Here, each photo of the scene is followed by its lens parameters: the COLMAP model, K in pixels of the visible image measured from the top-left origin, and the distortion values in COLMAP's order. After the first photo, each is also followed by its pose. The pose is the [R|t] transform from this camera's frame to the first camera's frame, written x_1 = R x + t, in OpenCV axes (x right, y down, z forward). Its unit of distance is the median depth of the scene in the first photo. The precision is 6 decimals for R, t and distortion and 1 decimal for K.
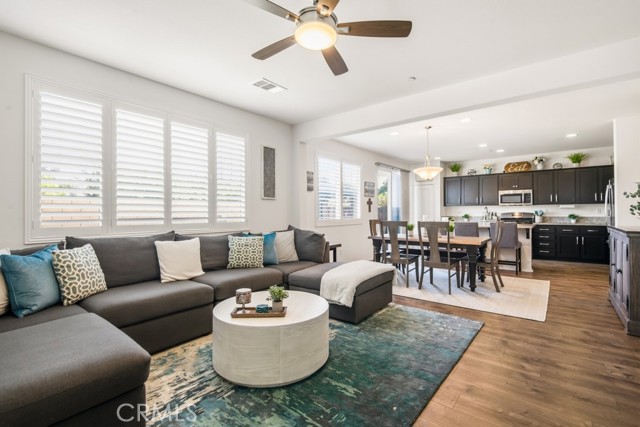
lens RADIAL K [[308.1, 0, 323.1], [0, 308.1, 215.3], [0, 0, 1]] dist [0.015789, -0.000286]
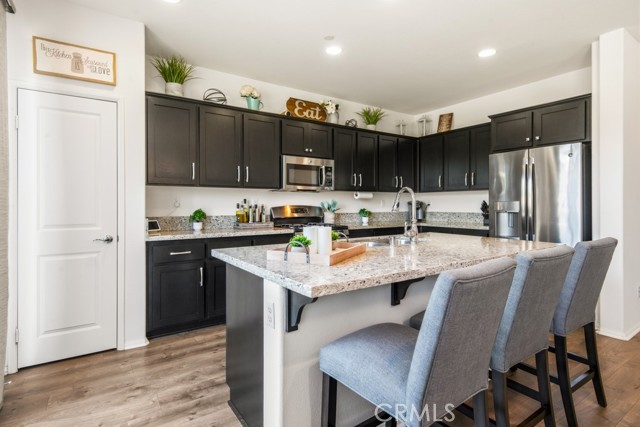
lens RADIAL K [[331.9, 0, 319.4], [0, 331.9, 207.0], [0, 0, 1]] dist [0.023036, -0.001325]
pose [[0.303164, 0.001532, 0.952937, 0.150939], [0.010789, 0.999929, -0.005040, -0.004480], [-0.952877, 0.011809, 0.303126, 0.844461]]
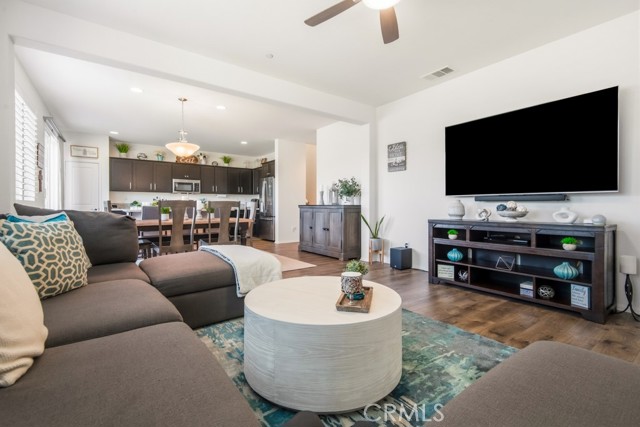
lens RADIAL K [[286.1, 0, 328.1], [0, 286.1, 210.1], [0, 0, 1]] dist [0.000241, 0.000080]
pose [[0.243603, -0.003254, 0.969870, -0.256369], [0.008963, 0.999959, 0.001103, 0.031942], [-0.969834, 0.008424, 0.243622, 0.261675]]
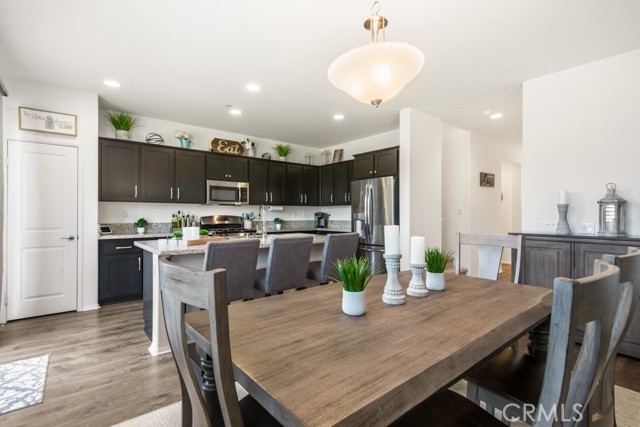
lens RADIAL K [[308.1, 0, 323.1], [0, 308.1, 215.3], [0, 0, 1]] dist [0.015789, -0.000286]
pose [[0.208172, 0.007137, 0.978066, 0.026803], [0.010135, 0.999904, -0.009453, -0.001799], [-0.978040, 0.011881, 0.208080, 0.678594]]
